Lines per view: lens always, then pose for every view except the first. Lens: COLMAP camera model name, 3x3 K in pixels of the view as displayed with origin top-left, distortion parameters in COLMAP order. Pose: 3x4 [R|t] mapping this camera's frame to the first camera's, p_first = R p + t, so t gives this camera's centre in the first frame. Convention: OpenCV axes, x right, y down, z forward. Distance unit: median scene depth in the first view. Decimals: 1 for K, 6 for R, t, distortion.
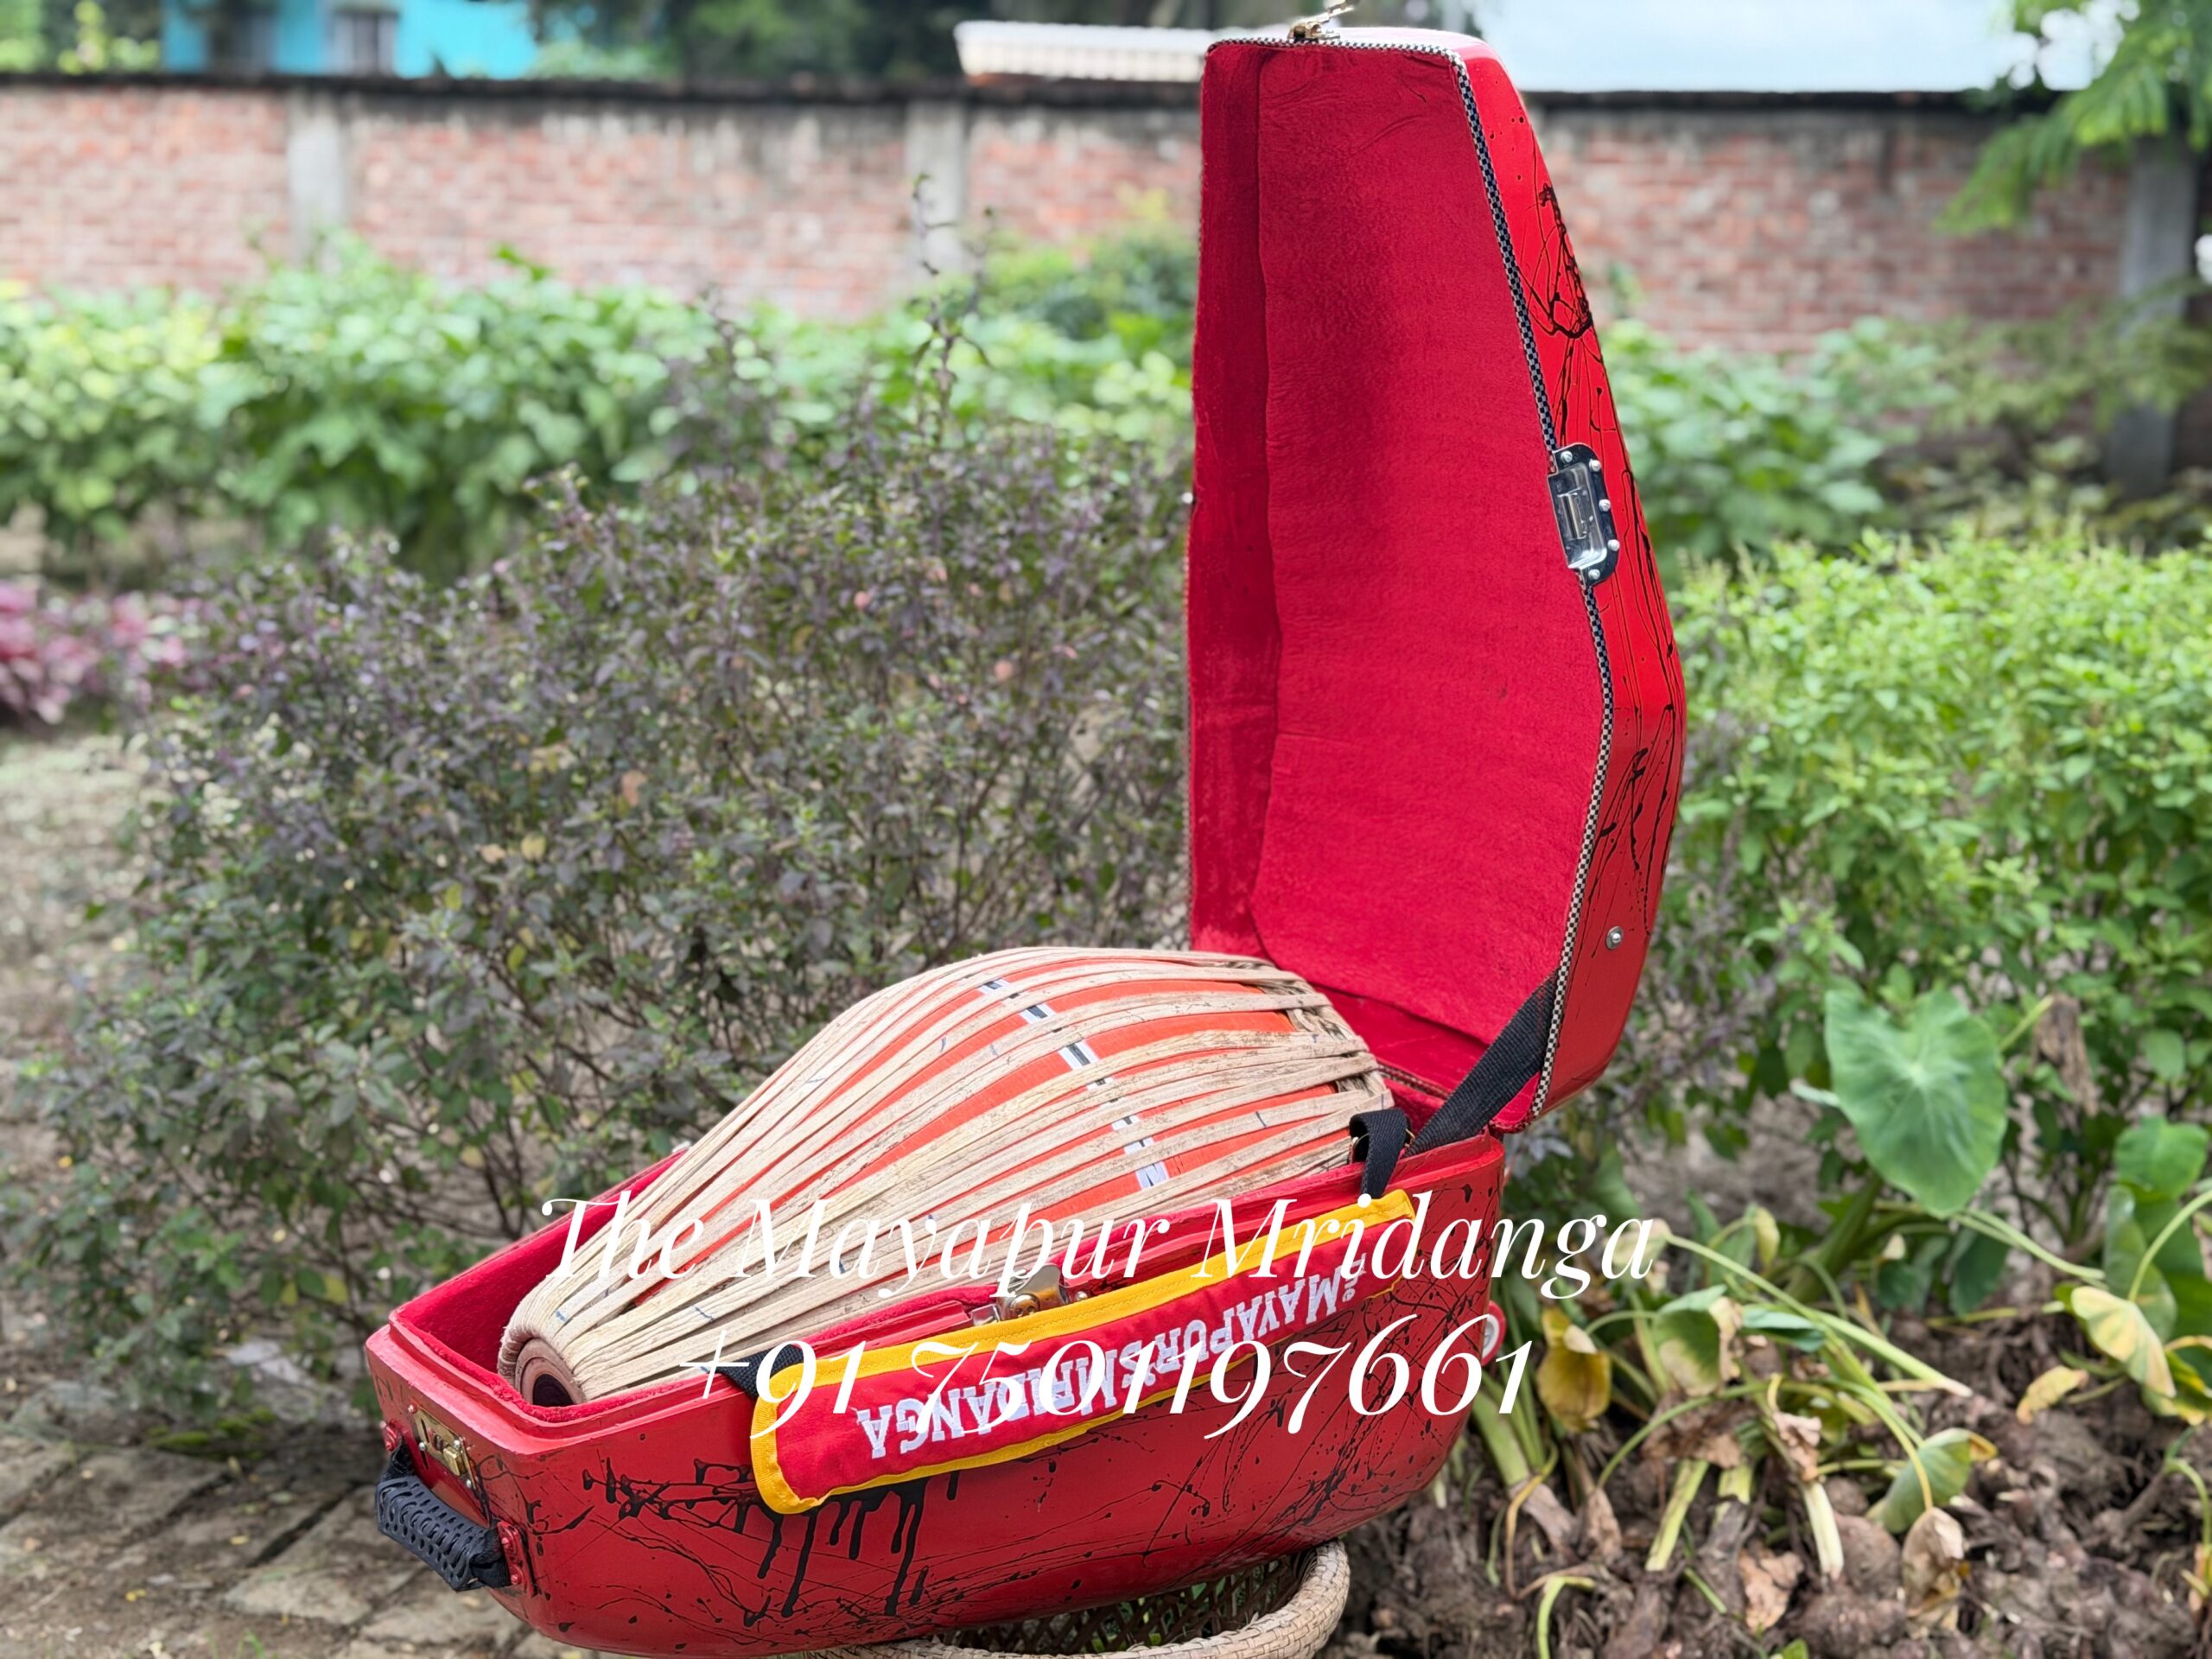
lens RADIAL K [[3139.5, 0, 1100.8], [0, 3139.5, 813.6], [0, 0, 1]] dist [0.127543, 0.000000]
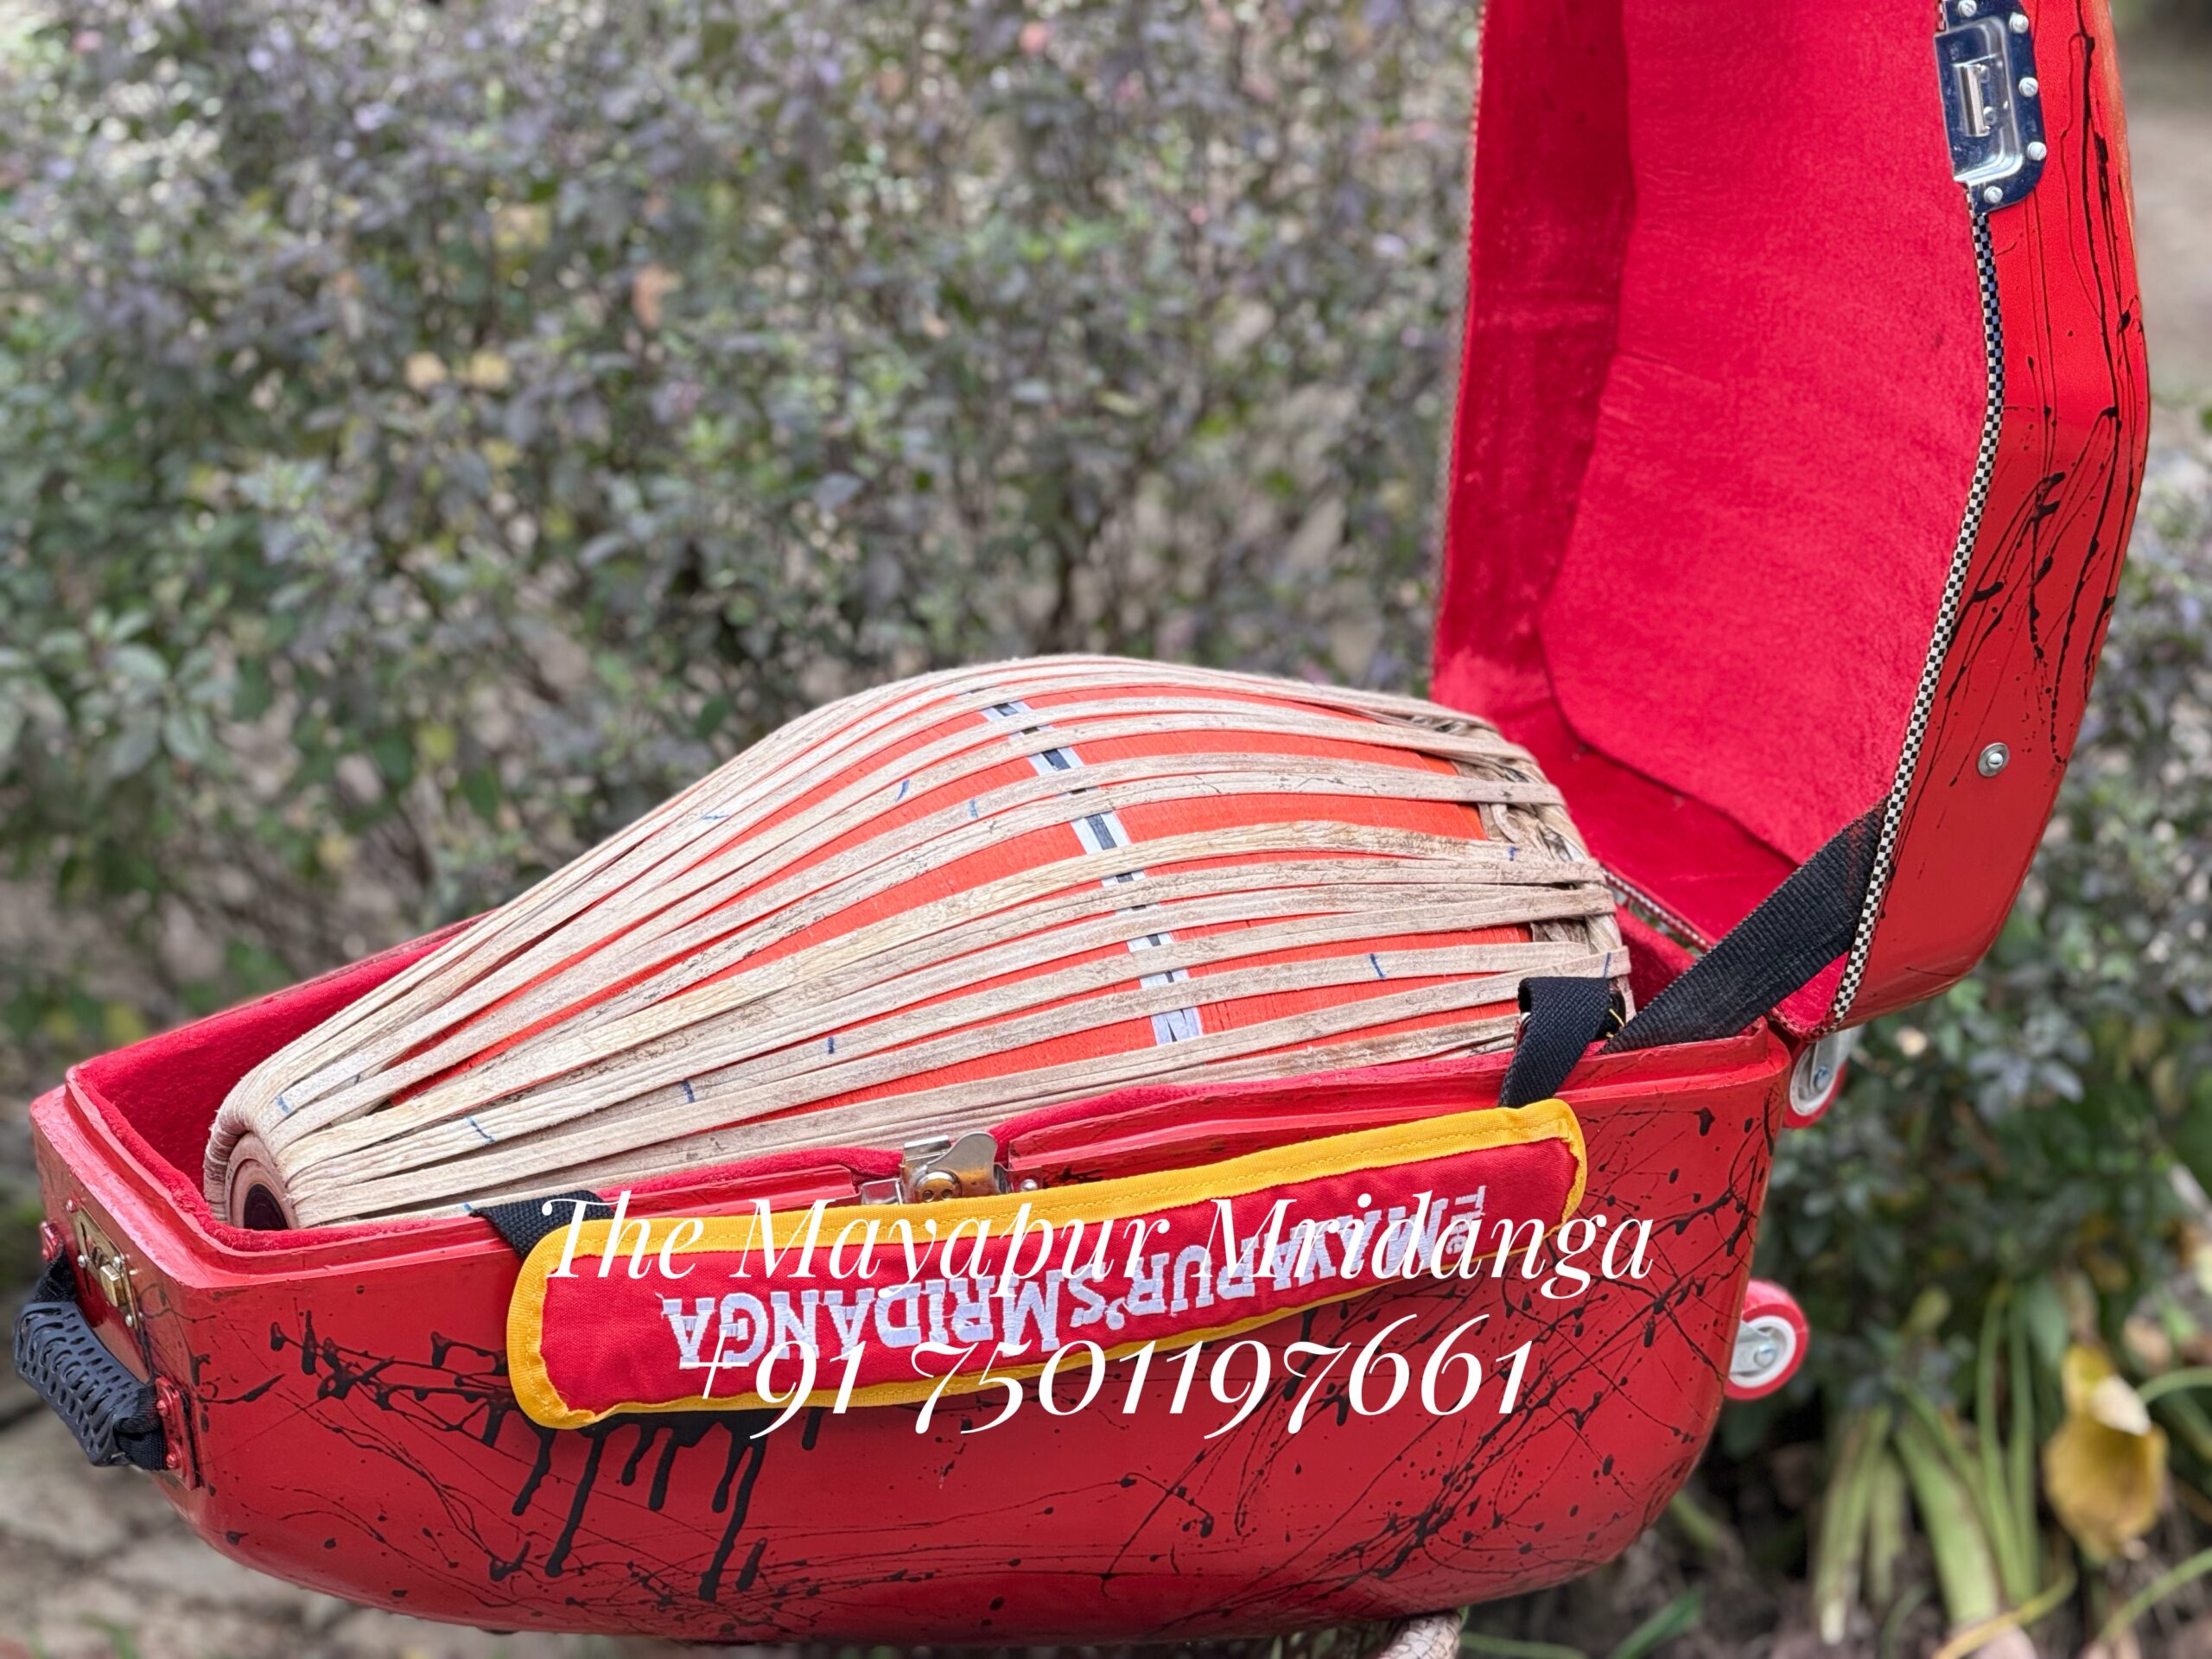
lens RADIAL K [[6724.6, 0, 1098.1], [0, 6724.6, 829.7], [0, 0, 1]] dist [0.226016, 0.000000]
pose [[0.979372, 0.133268, -0.151886, 0.207898], [-0.118631, 0.987716, 0.101701, -0.068051], [0.163574, -0.081585, 0.983152, -0.395145]]
